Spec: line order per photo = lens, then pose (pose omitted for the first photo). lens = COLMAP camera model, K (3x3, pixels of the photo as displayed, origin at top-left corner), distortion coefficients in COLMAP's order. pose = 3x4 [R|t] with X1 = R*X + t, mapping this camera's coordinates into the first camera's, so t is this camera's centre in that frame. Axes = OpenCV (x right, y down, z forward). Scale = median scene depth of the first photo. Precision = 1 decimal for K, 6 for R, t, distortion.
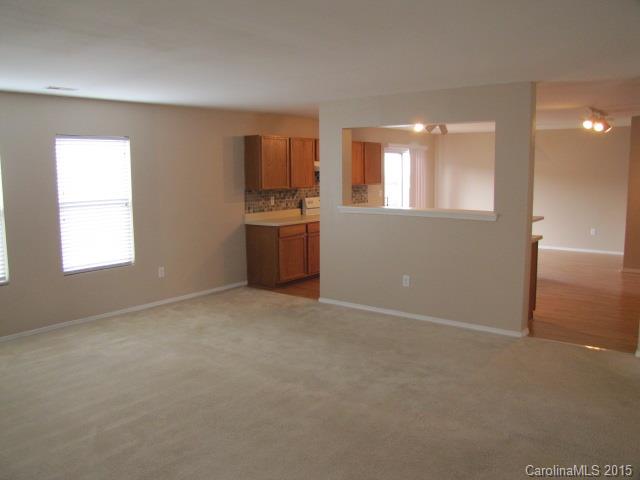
lens RADIAL K [[529.5, 0, 320.0], [0, 529.5, 240.0], [0, 0, 1]] dist [-0.074071, 0.002704]
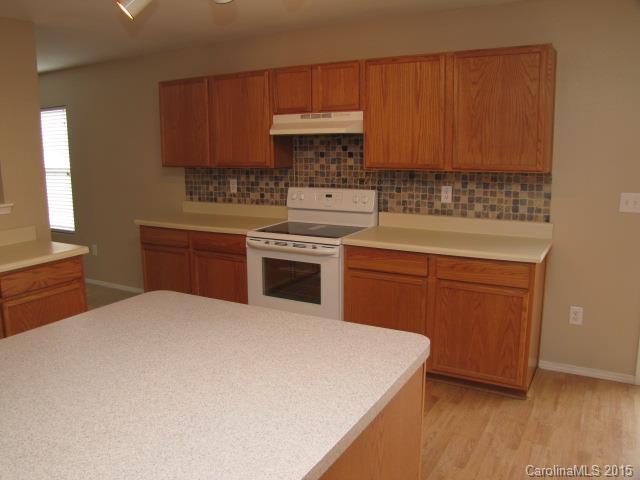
lens RADIAL K [[529.5, 0, 320.0], [0, 529.5, 240.0], [0, 0, 1]] dist [-0.074071, 0.002704]
pose [[0.135769, 0.171848, -0.975723, 0.527264], [-0.125217, 0.979921, 0.155164, -0.121881], [0.982796, 0.101111, 0.154561, 1.033775]]
